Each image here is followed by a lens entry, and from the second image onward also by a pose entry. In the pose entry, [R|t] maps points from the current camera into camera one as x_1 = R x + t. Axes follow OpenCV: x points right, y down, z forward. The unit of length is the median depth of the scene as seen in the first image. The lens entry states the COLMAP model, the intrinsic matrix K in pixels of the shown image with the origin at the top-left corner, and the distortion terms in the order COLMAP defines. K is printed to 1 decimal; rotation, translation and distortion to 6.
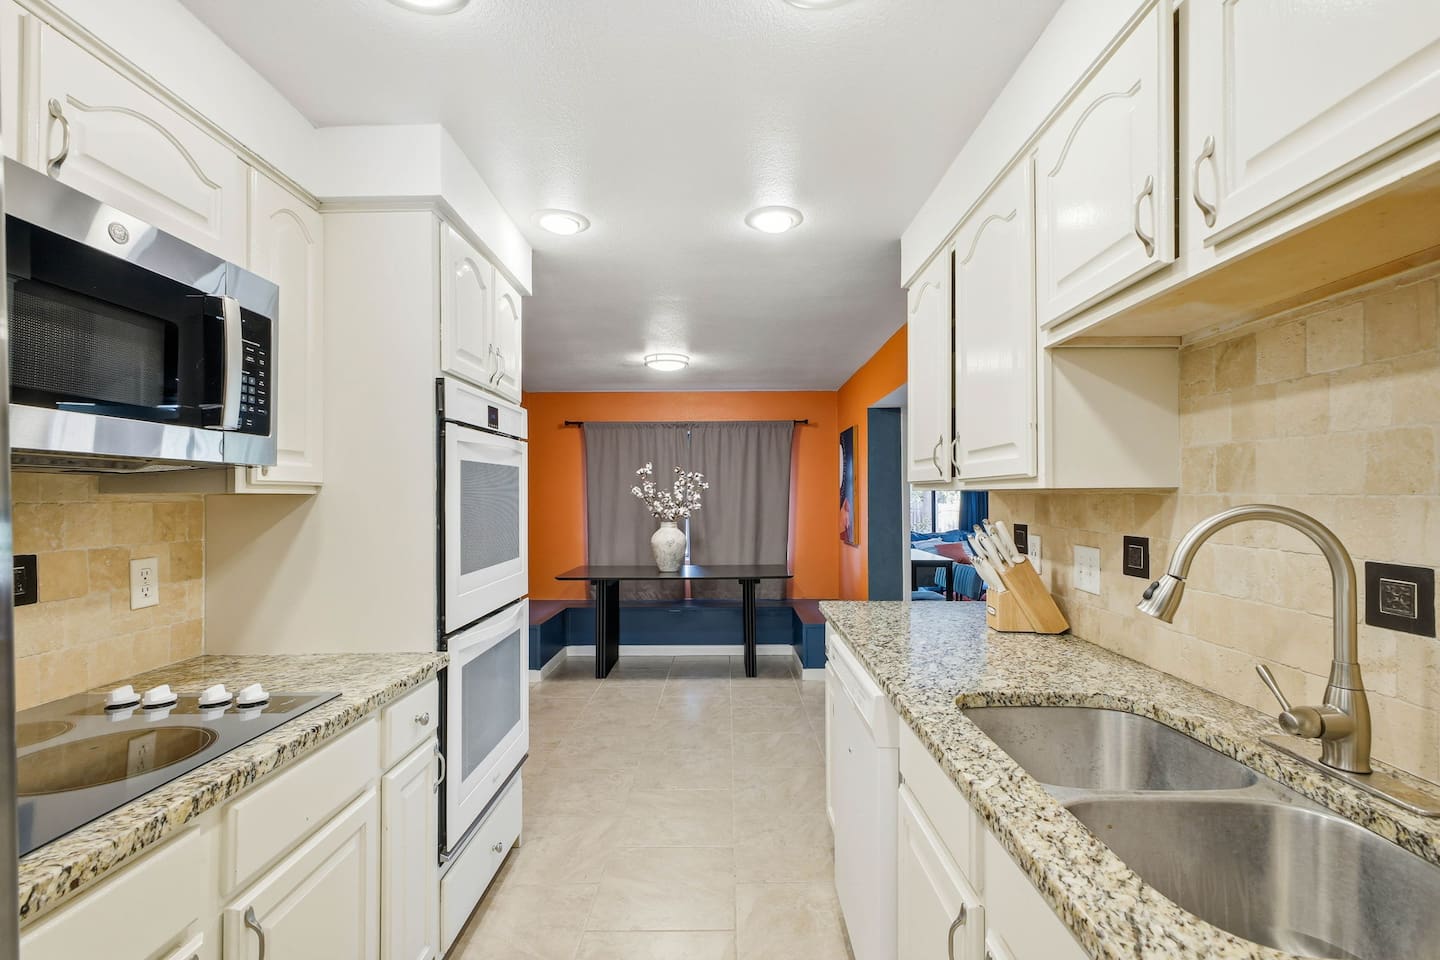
lens RADIAL K [[671.6, 0, 712.4], [0, 671.6, 488.0], [0, 0, 1]] dist [0.003366, -0.000157]
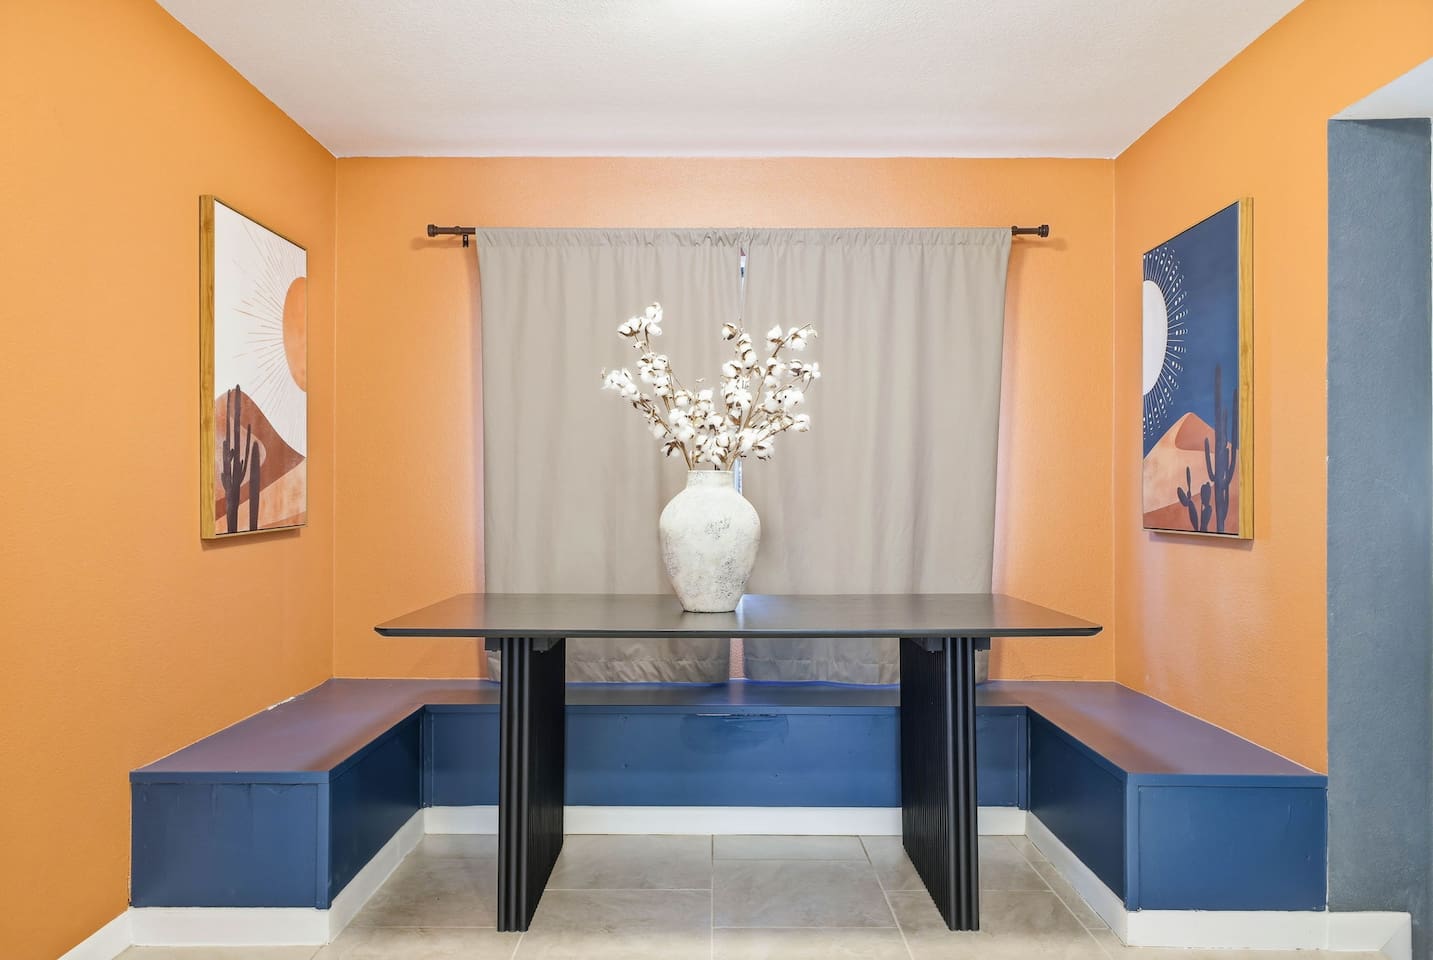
lens RADIAL K [[1076.5, 0, 716.5], [0, 1076.5, 480.0], [0, 0, 1]] dist [-0.001953, -0.000998]
pose [[0.999869, 0.008466, 0.013767, -0.068523], [-0.008566, 0.999937, 0.007246, 0.050970], [-0.013704, -0.007363, 0.999879, 0.430966]]
